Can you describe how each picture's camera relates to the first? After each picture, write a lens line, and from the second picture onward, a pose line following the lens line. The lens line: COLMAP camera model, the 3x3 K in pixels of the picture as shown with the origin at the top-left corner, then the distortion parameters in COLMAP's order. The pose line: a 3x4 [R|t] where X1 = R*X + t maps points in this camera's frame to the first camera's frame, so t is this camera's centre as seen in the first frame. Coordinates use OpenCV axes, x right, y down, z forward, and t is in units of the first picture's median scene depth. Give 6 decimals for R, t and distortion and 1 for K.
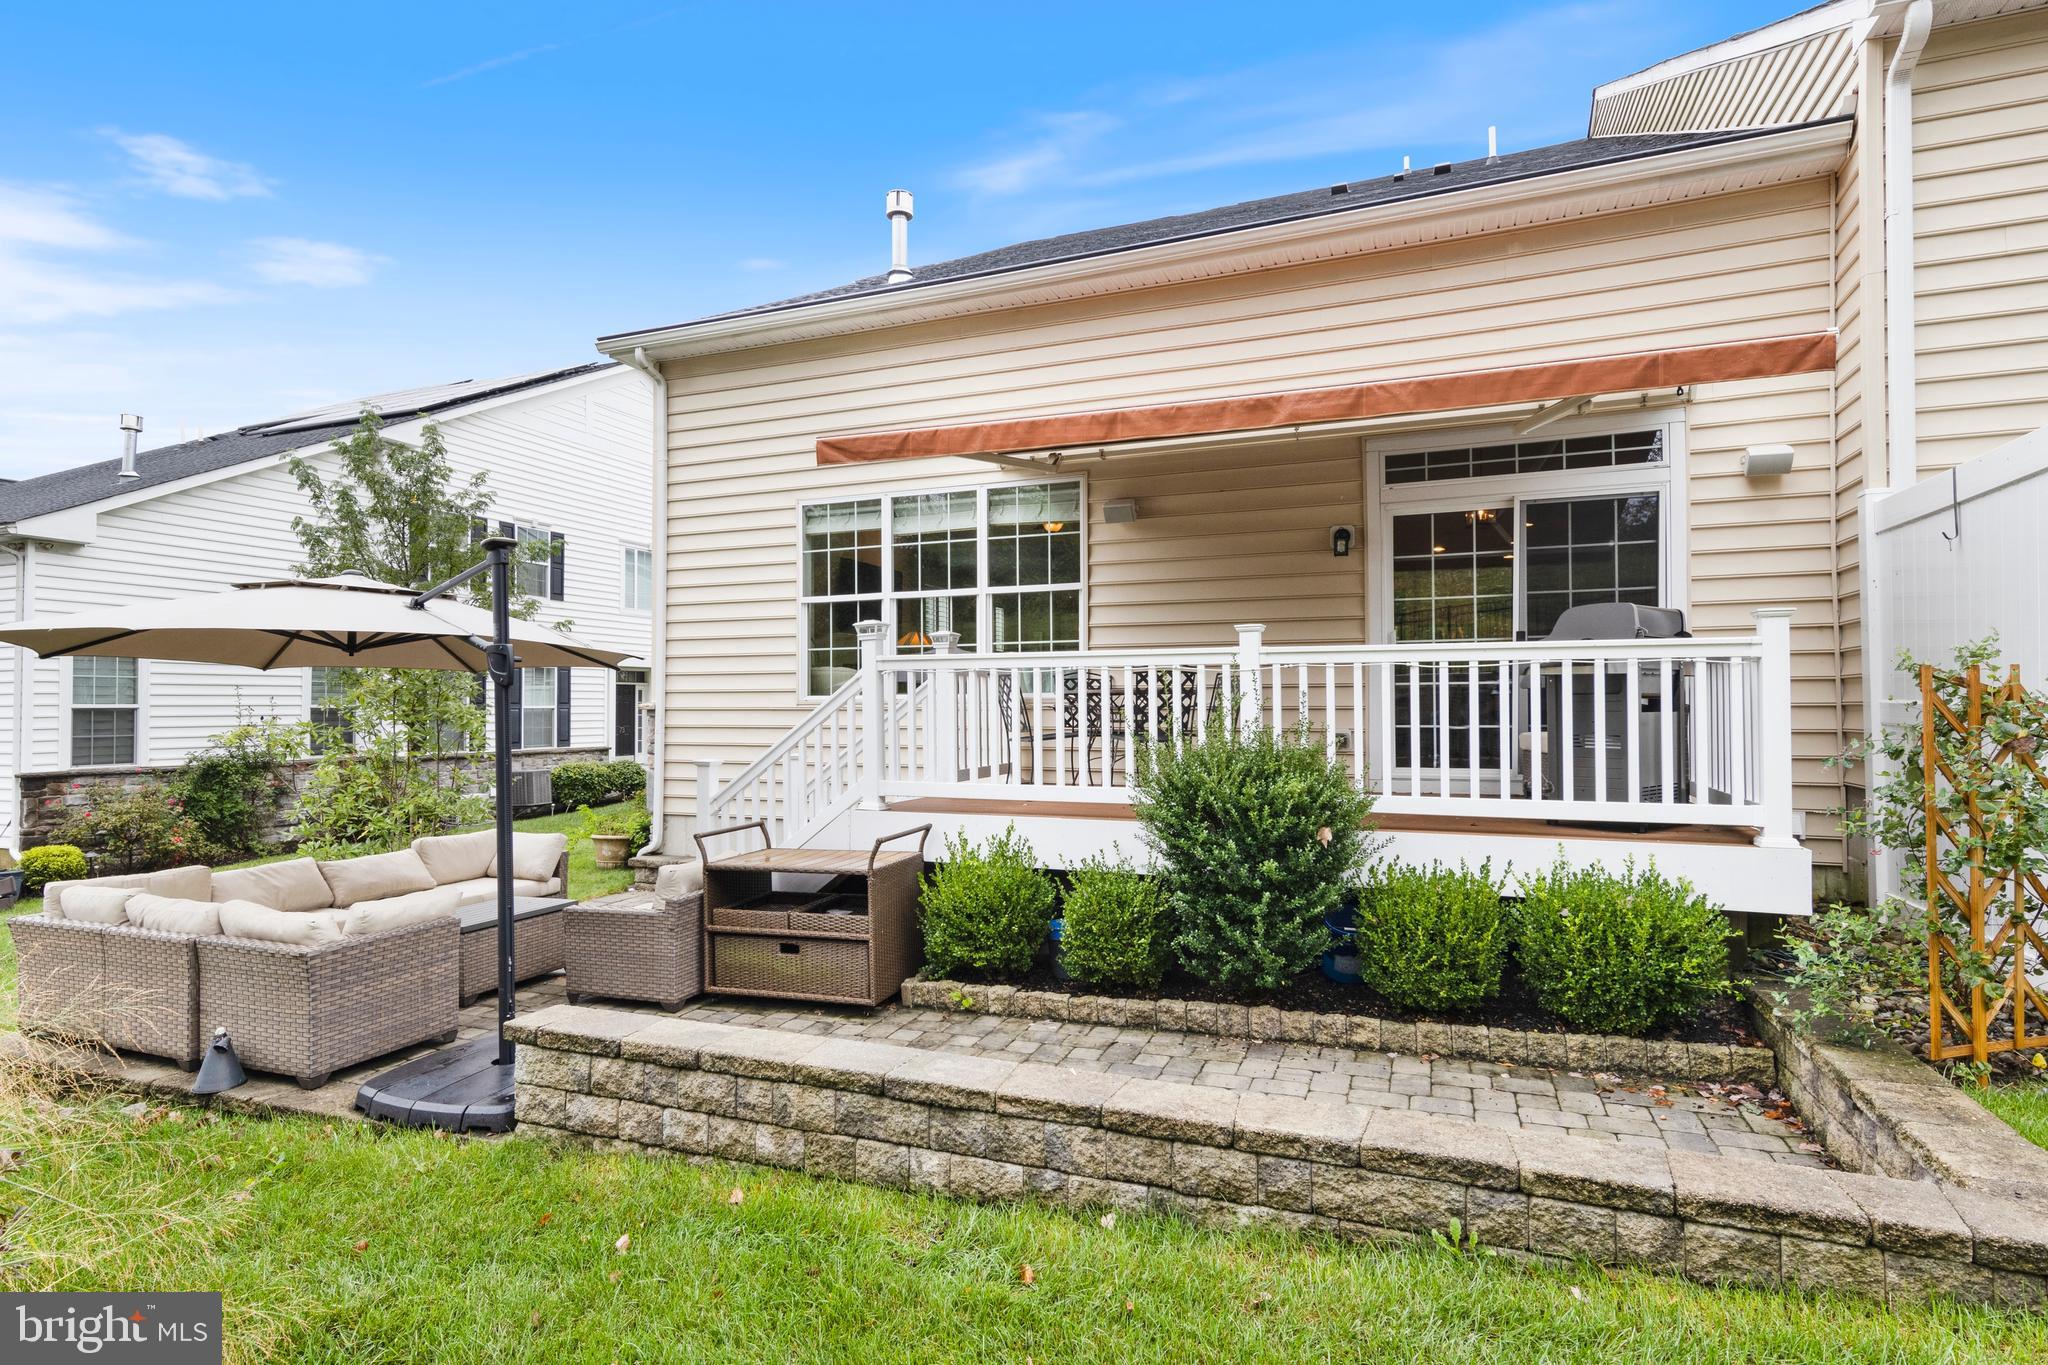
lens RADIAL K [[1045.6, 0, 1023.9], [0, 1045.6, 678.2], [0, 0, 1]] dist [0.008892, 0.000291]
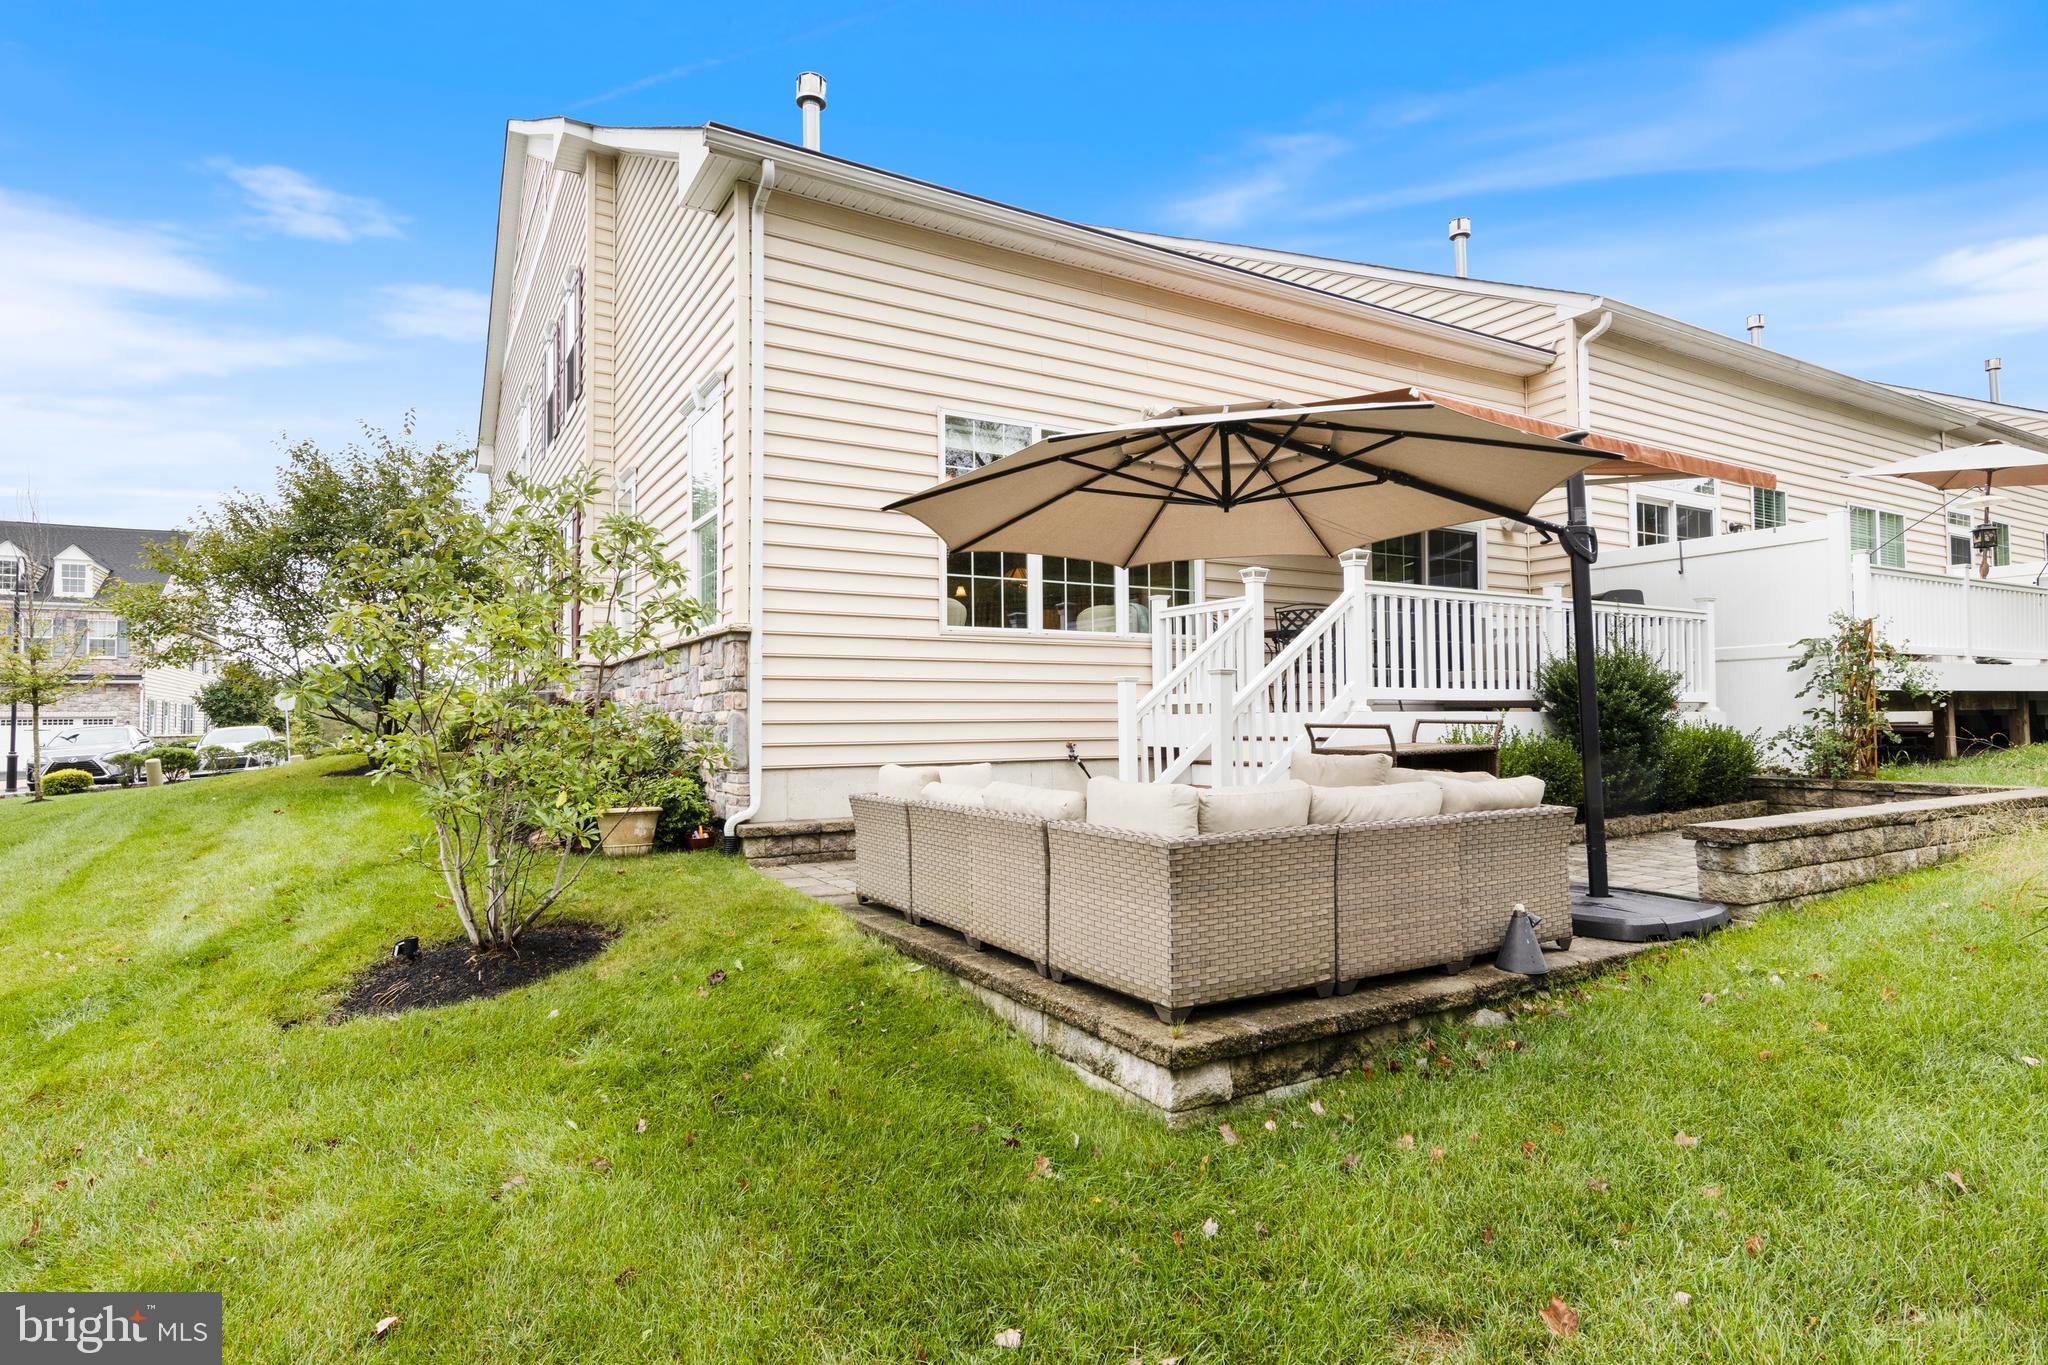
lens RADIAL K [[1045.6, 0, 1023.9], [0, 1045.6, 678.2], [0, 0, 1]] dist [0.008892, 0.000291]
pose [[0.621155, 0.028836, 0.783157, -1.363595], [-0.016457, 0.999582, -0.023752, 0.128532], [-0.783515, 0.001865, 0.621370, 0.602083]]
